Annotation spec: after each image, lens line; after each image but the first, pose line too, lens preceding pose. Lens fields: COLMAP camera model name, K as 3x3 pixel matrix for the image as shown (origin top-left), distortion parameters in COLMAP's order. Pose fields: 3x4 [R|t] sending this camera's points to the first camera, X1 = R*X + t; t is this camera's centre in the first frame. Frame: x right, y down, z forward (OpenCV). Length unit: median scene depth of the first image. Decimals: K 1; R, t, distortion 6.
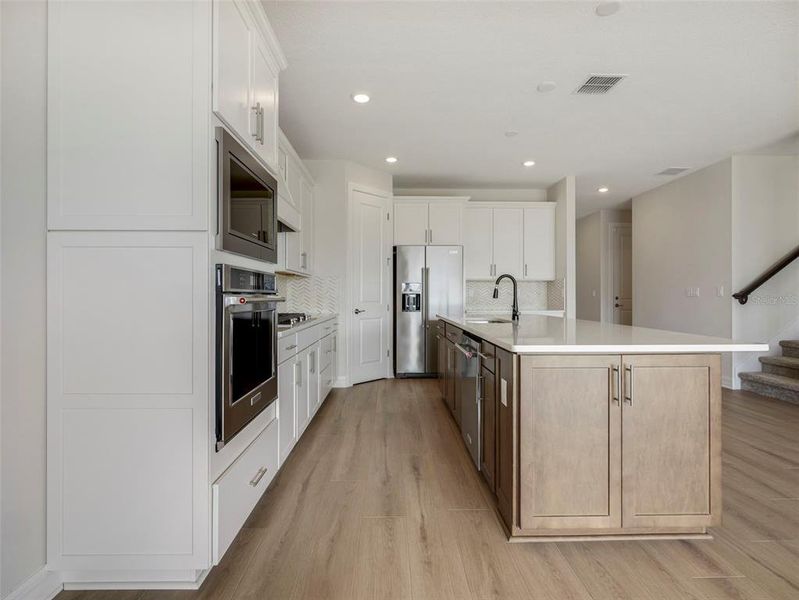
lens RADIAL K [[402.0, 0, 400.1], [0, 402.0, 297.3], [0, 0, 1]] dist [-0.002304, -0.000429]
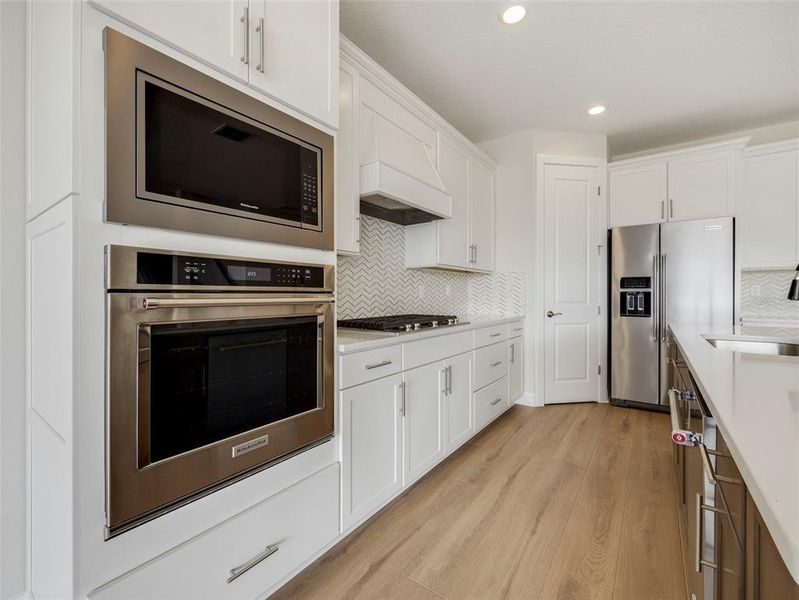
lens RADIAL K [[352.0, 0, 398.4], [0, 352.0, 296.1], [0, 0, 1]] dist [-0.001669, -0.000140]
pose [[0.796244, 0.001109, -0.604975, 0.077896], [-0.001046, 0.999999, 0.000456, -0.001140], [0.604975, 0.000270, 0.796244, 0.260605]]
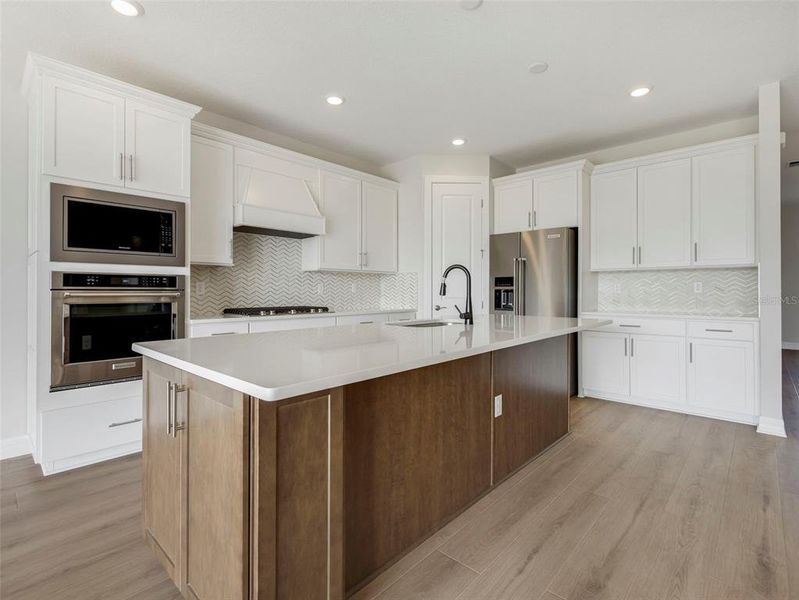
lens RADIAL K [[393.7, 0, 398.6], [0, 393.7, 288.9], [0, 0, 1]] dist [-0.000852, -0.000155]
pose [[0.719448, -0.003548, -0.694537, 0.488959], [-0.003765, 0.999952, -0.009008, -0.001725], [0.694536, 0.009096, 0.719401, 0.262024]]
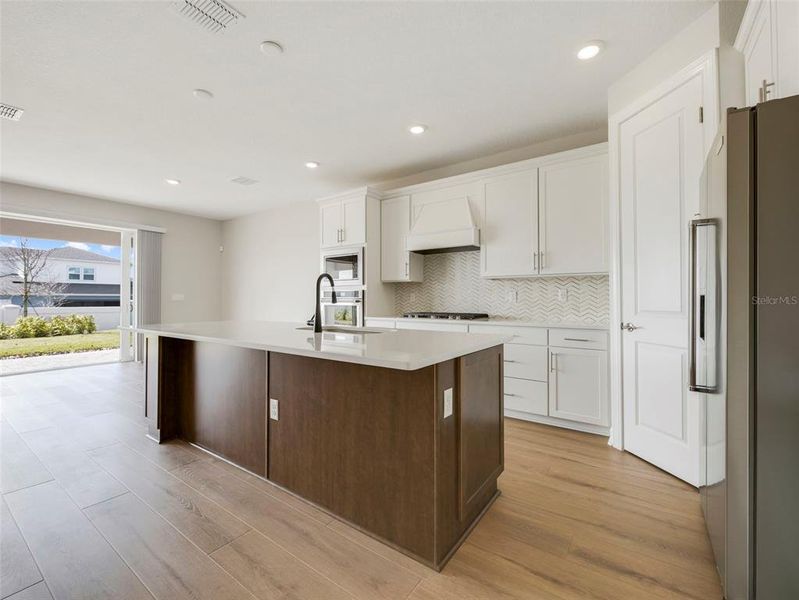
lens RADIAL K [[352.0, 0, 398.4], [0, 352.0, 296.1], [0, 0, 1]] dist [-0.001669, -0.000140]
pose [[-0.600325, -0.007470, -0.799721, 0.505429], [-0.003634, 0.999972, -0.006613, -0.005099], [0.799748, -0.001063, -0.600335, 1.057912]]
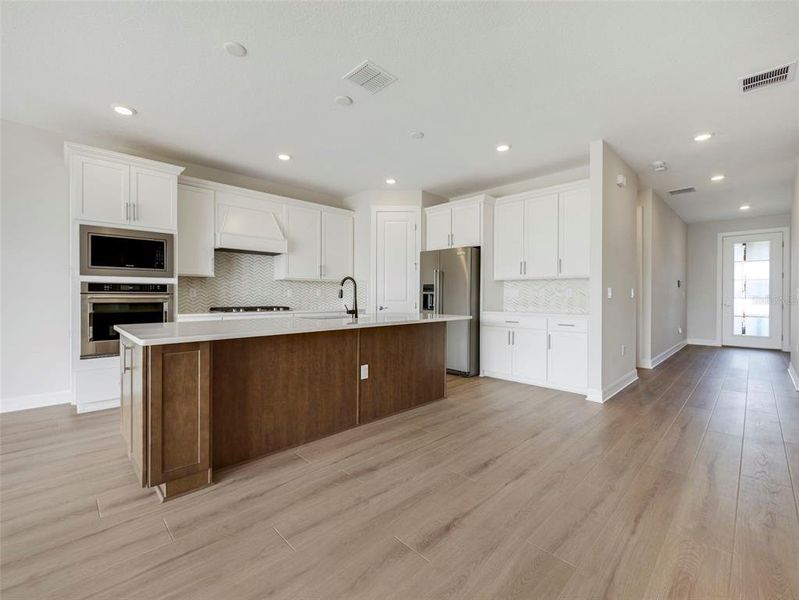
lens RADIAL K [[352.0, 0, 398.4], [0, 352.0, 296.1], [0, 0, 1]] dist [-0.001669, -0.000140]
pose [[0.681802, 0.004037, -0.731526, 0.743957], [-0.006510, 0.999979, -0.000549, -0.002063], [0.731508, 0.005137, 0.681814, 0.298983]]
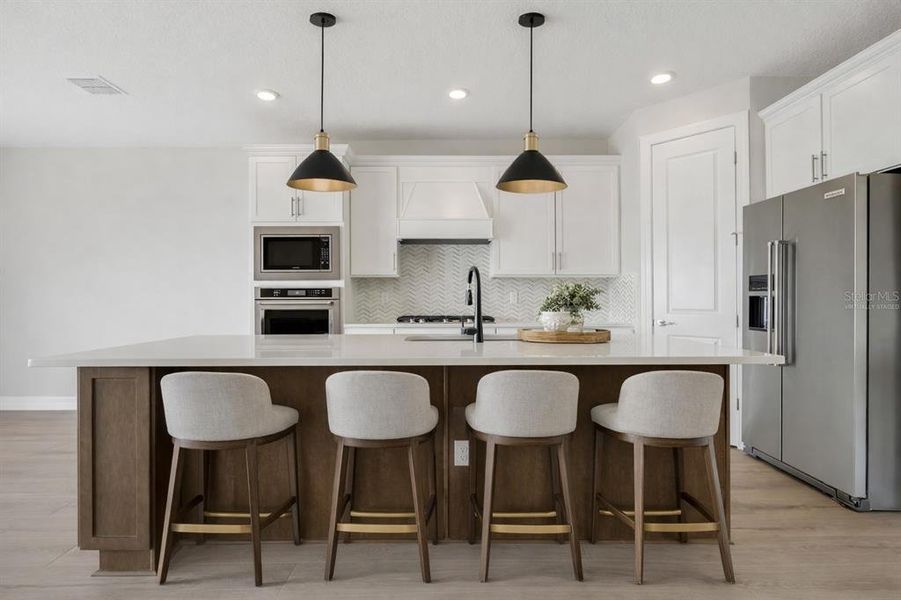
lens RADIAL K [[441.3, 0, 444.2], [0, 441.3, 299.0], [0, 0, 1]] dist [-0.002553, -0.000500]
pose [[-0.024515, -0.001098, -0.999699, 0.645214], [-0.001893, 0.999998, -0.001052, -0.003939], [0.999698, 0.001867, -0.024517, 0.670780]]
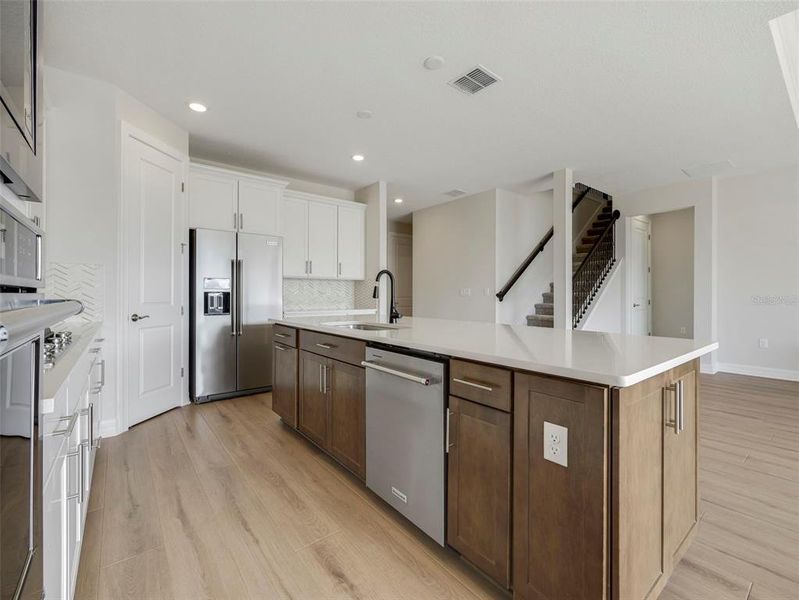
lens RADIAL K [[352.0, 0, 398.4], [0, 352.0, 296.1], [0, 0, 1]] dist [-0.001669, -0.000140]
pose [[0.799526, -0.001114, 0.600630, -0.110809], [0.000375, 0.999999, 0.001356, -0.002063], [-0.600631, -0.000859, 0.799526, 0.268374]]
